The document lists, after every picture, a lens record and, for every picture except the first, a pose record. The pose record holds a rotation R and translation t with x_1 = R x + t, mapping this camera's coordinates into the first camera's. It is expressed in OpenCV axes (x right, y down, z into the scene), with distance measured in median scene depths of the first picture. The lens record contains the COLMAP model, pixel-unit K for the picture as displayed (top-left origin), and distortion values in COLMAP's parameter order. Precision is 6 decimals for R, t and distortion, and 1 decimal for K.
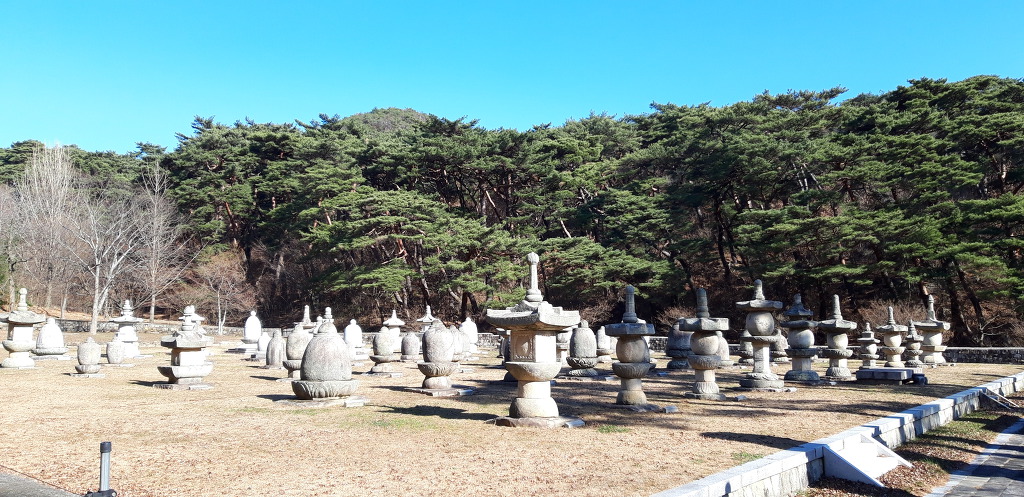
lens RADIAL K [[769.3, 0, 527.5], [0, 769.3, 246.1], [0, 0, 1]] dist [0.099417, -0.168258]
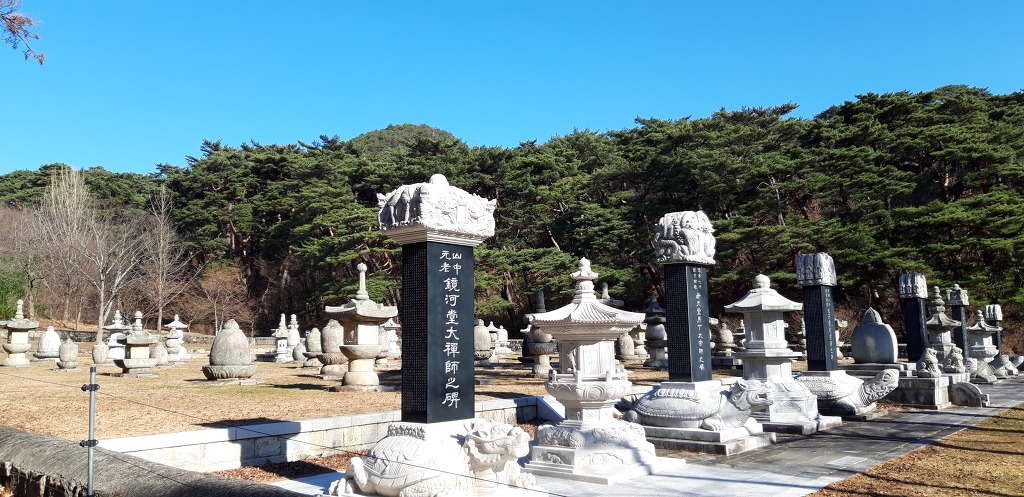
lens RADIAL K [[769.3, 0, 527.5], [0, 769.3, 246.1], [0, 0, 1]] dist [0.099417, -0.168258]
pose [[0.999314, -0.015780, -0.033503, 0.072271], [0.015314, 0.999783, -0.014111, 0.000386], [0.033719, 0.013588, 0.999339, -0.070320]]
